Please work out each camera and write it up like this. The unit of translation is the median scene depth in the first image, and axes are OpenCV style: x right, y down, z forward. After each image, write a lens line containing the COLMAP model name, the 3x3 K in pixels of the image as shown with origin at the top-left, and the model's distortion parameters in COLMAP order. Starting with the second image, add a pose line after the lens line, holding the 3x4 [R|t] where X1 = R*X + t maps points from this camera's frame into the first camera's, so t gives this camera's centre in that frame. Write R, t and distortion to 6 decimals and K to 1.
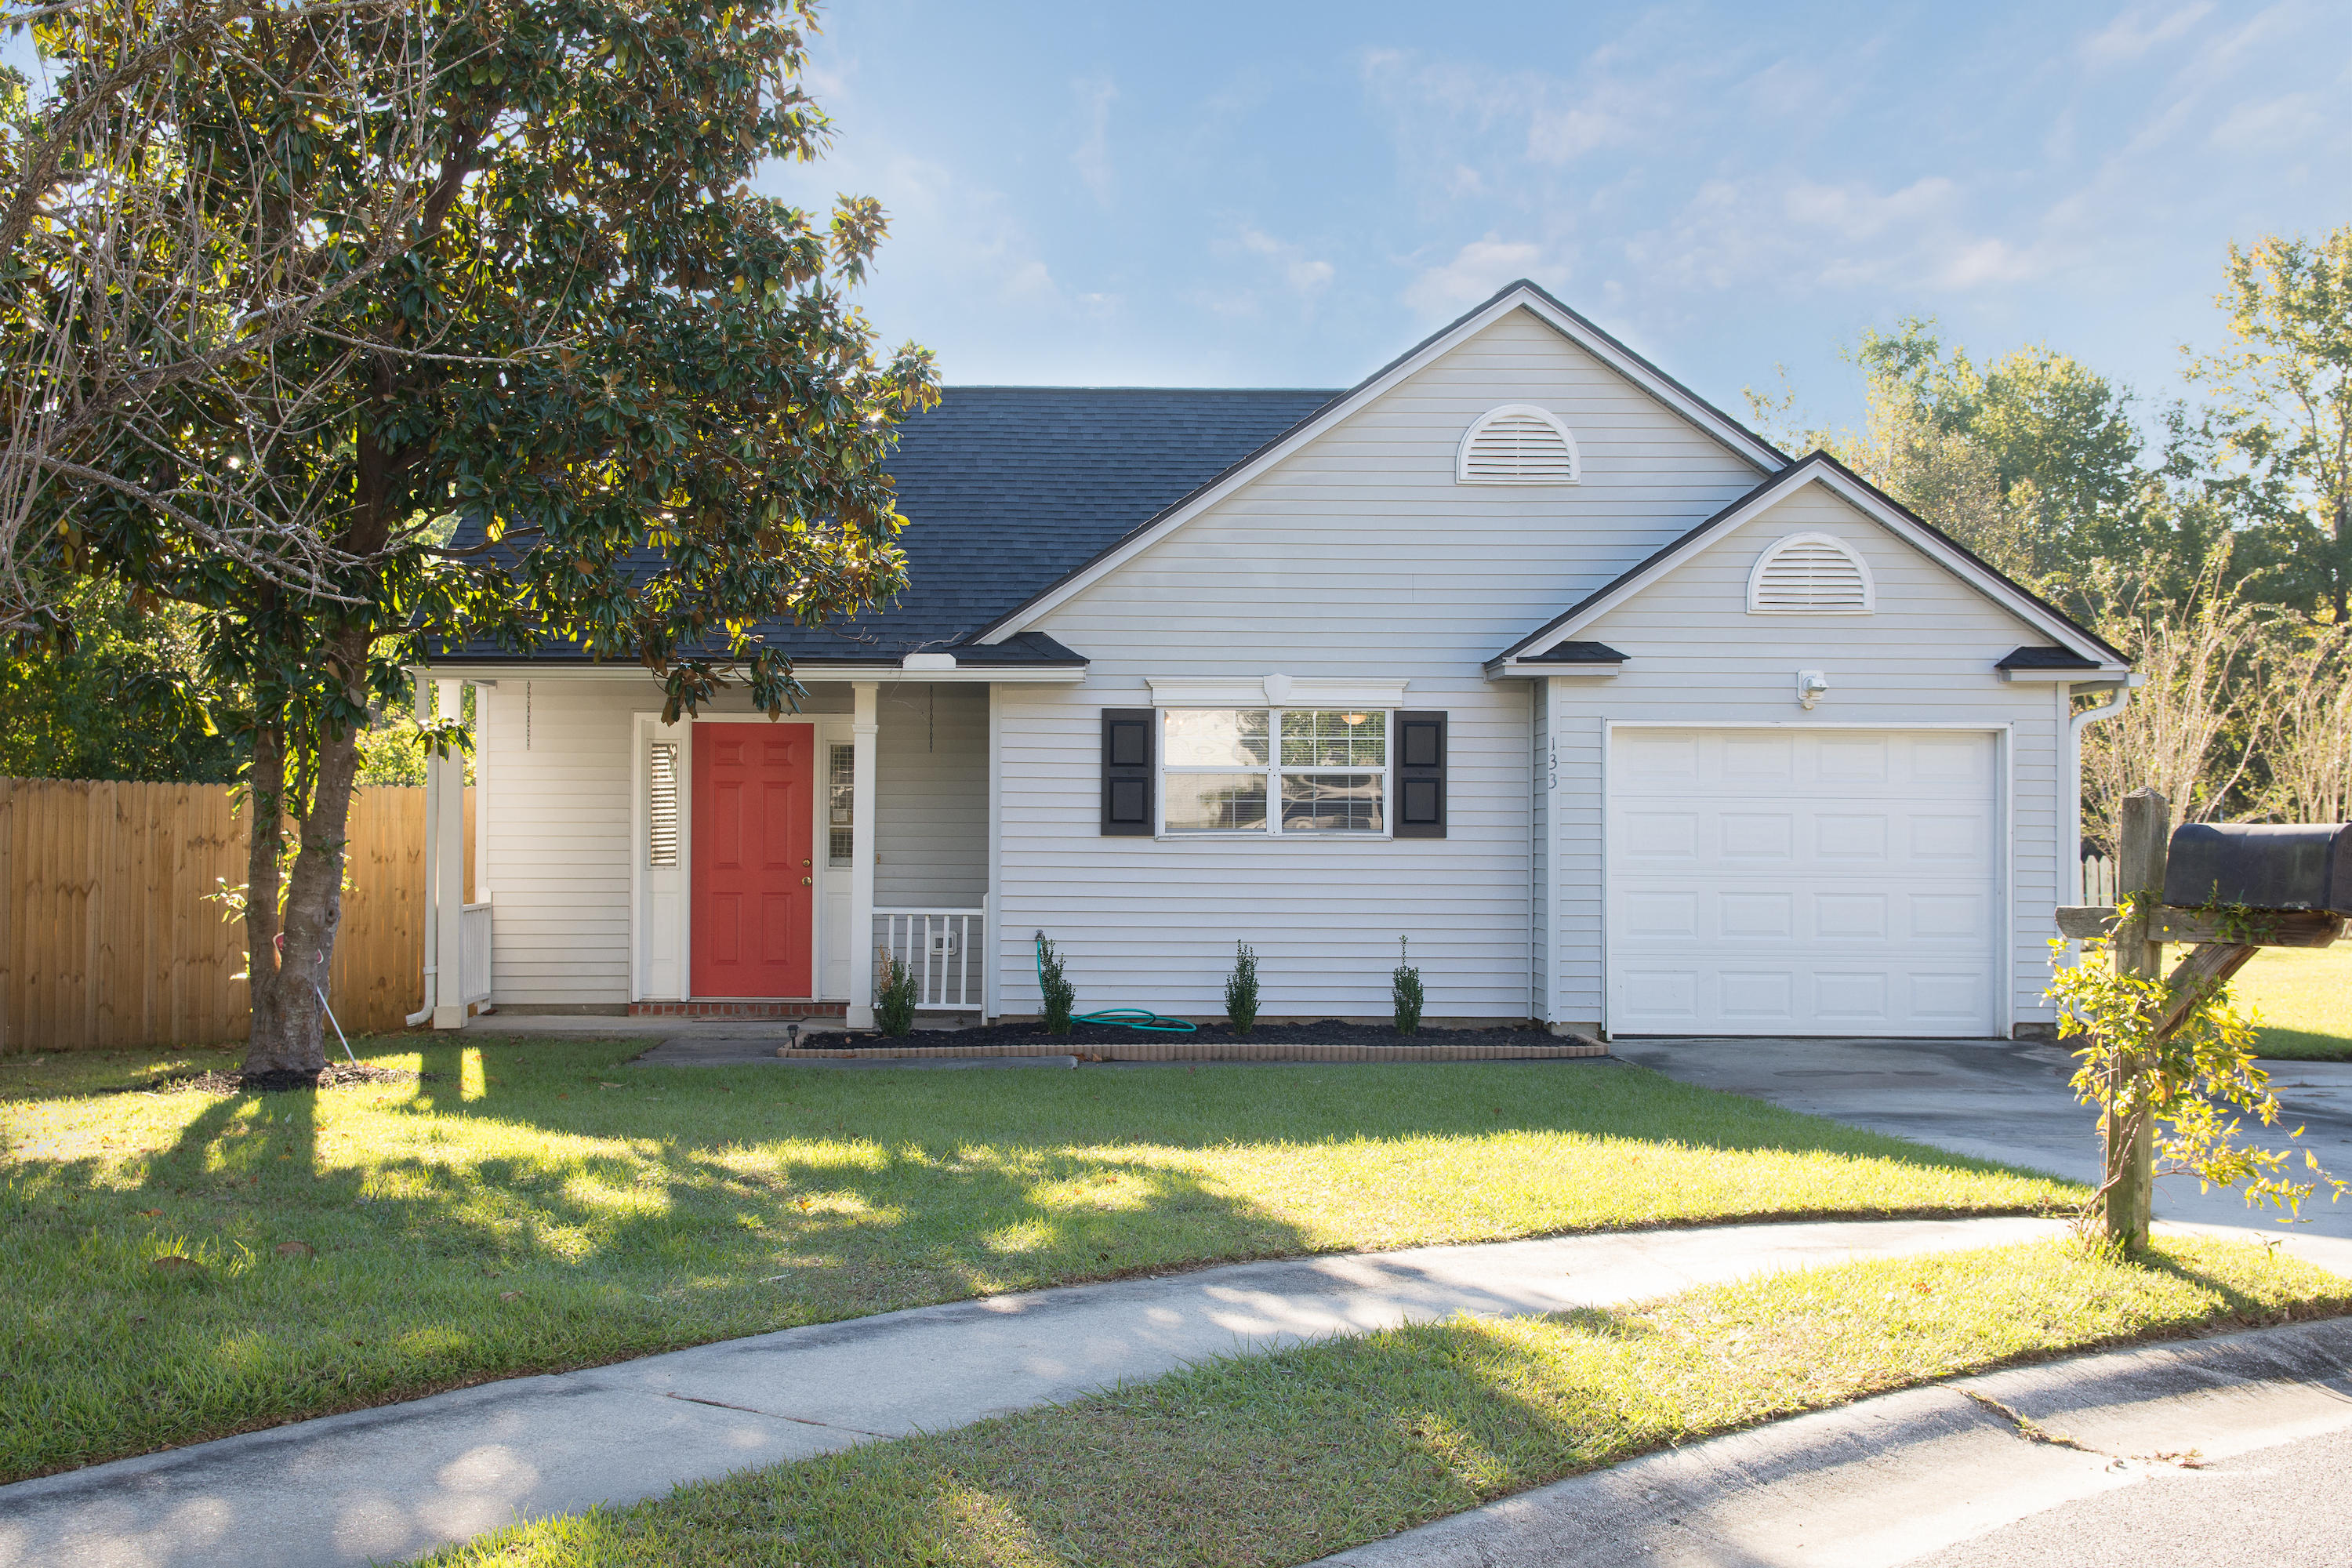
lens RADIAL K [[2836.8, 0, 1176.4], [0, 2836.8, 729.4], [0, 0, 1]] dist [-0.010615, 0.001479]
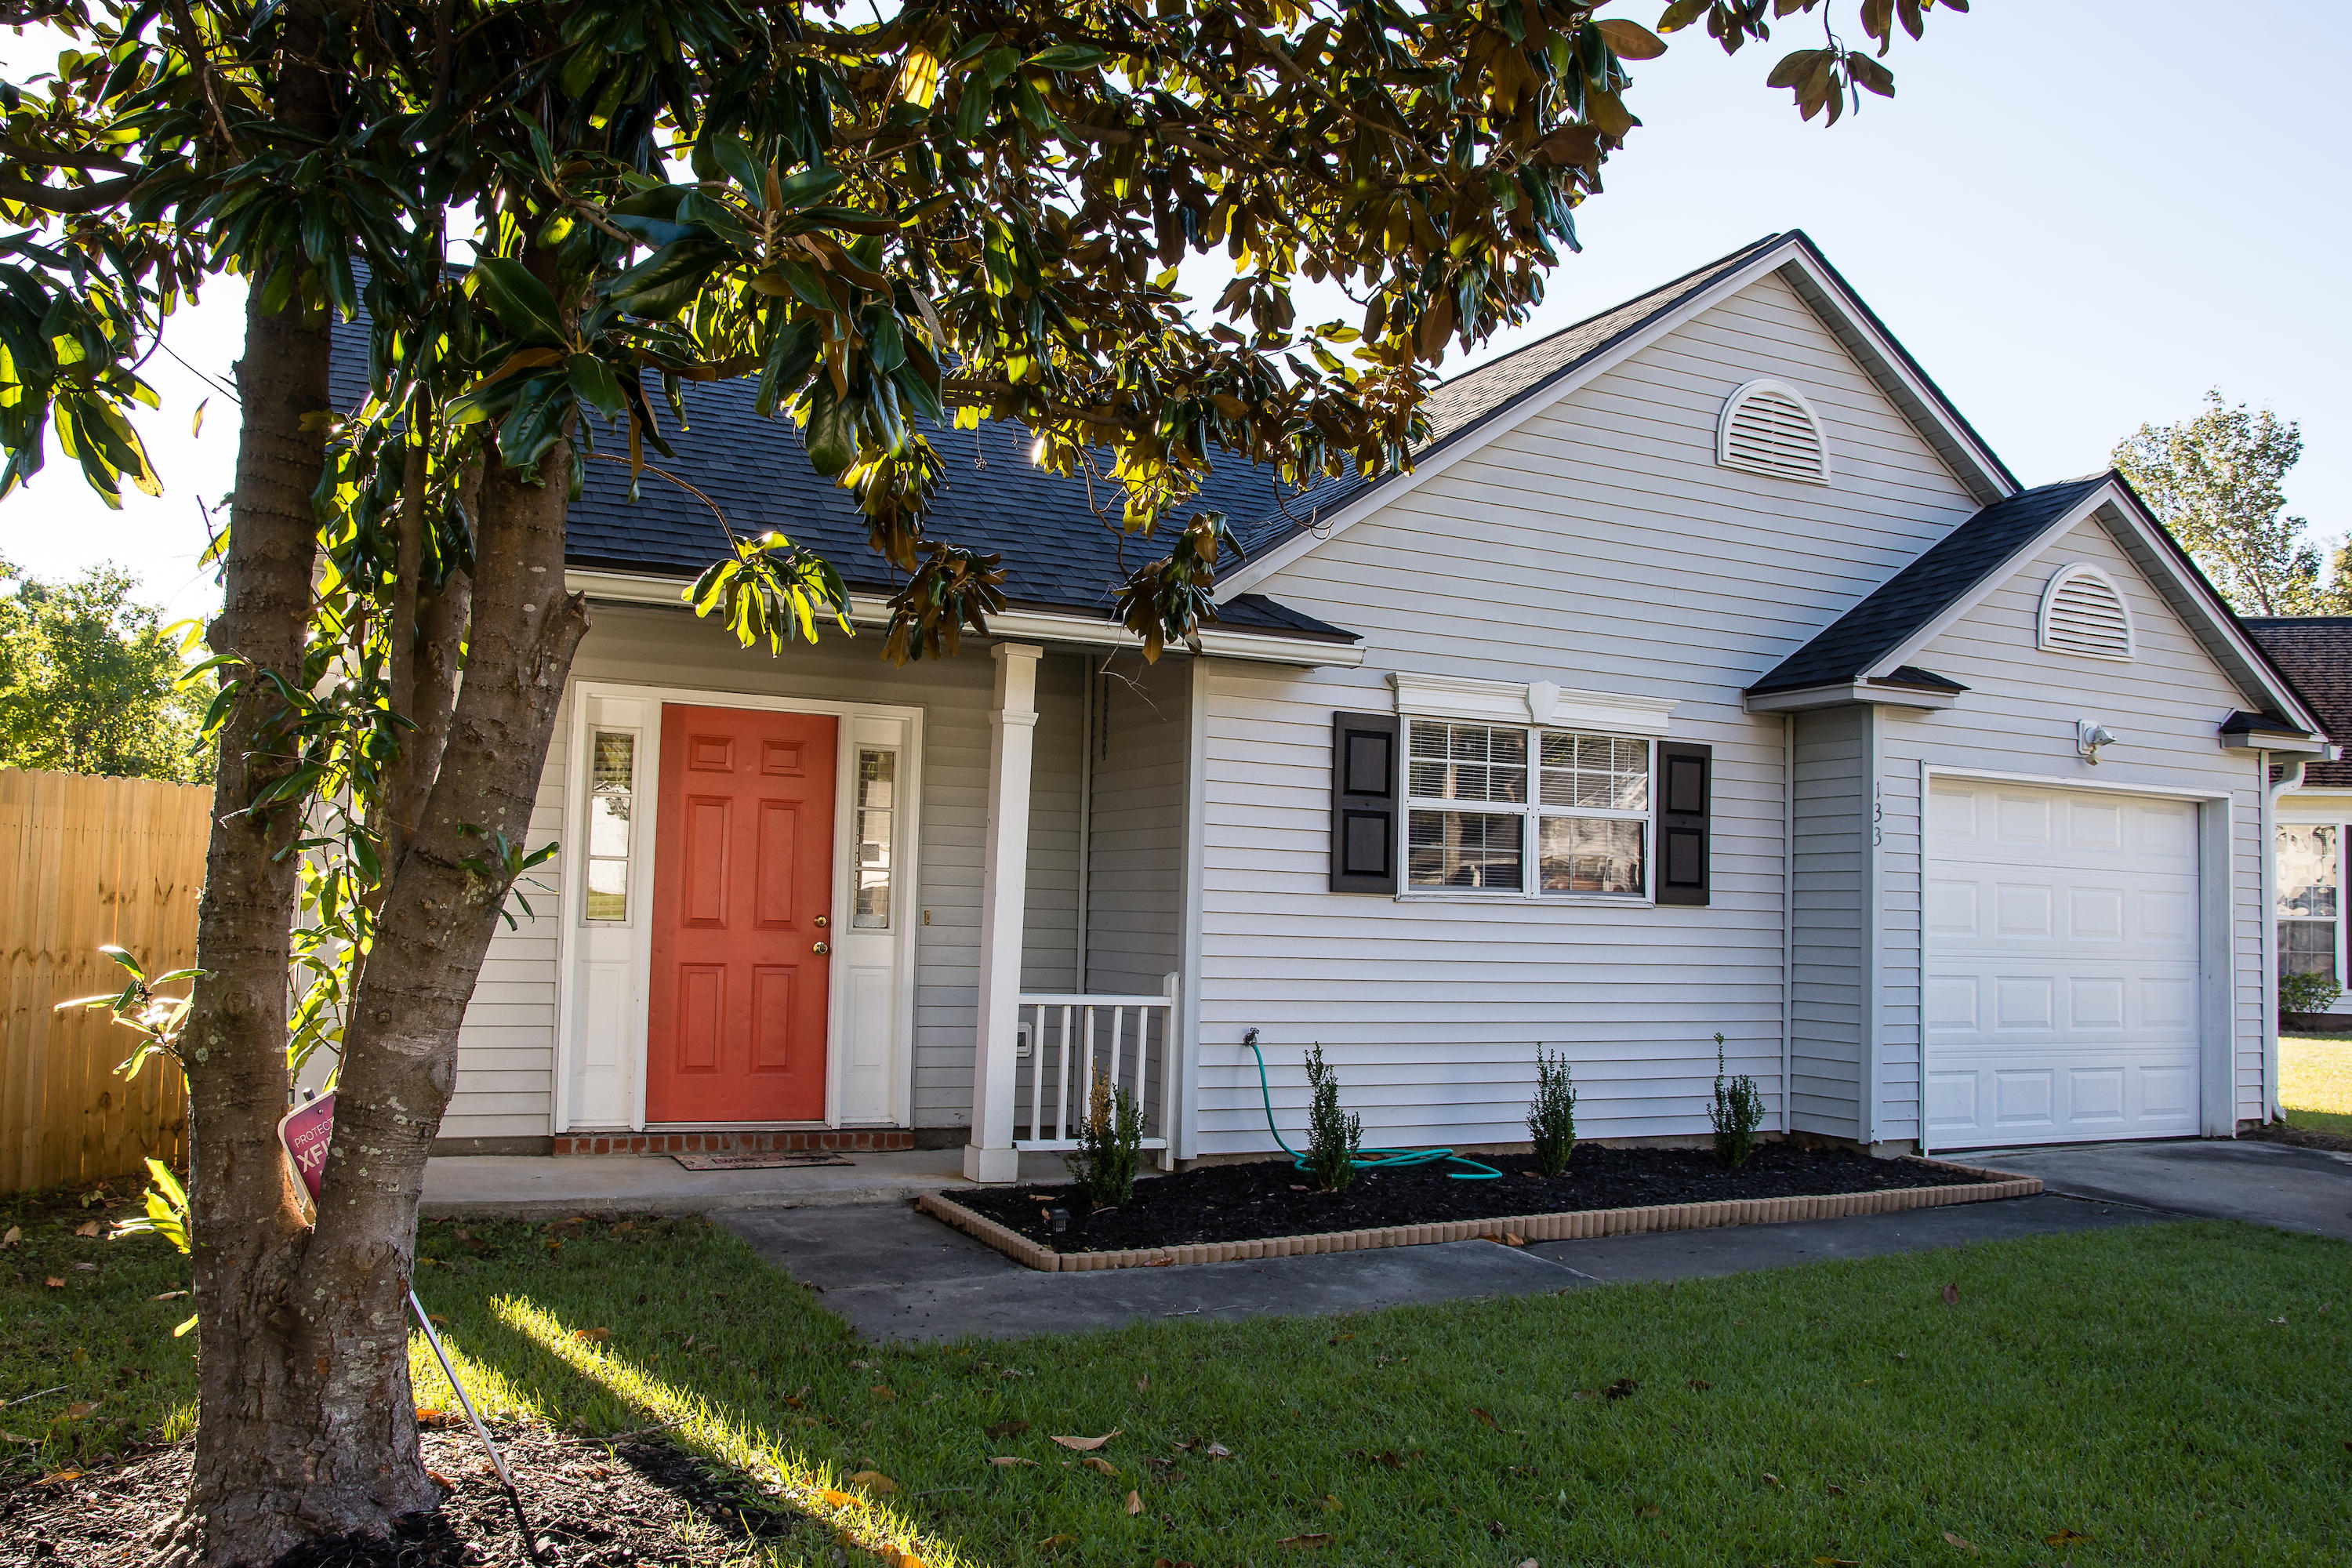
lens RADIAL K [[1796.8, 0, 1176.0], [0, 1796.8, 784.0], [0, 0, 1]] dist [-0.080225, 0.000101]
pose [[0.911462, 0.051542, 0.408142, -0.257685], [-0.037522, 0.998401, -0.042289, 0.032698], [-0.409669, 0.023231, 0.911938, 0.642722]]
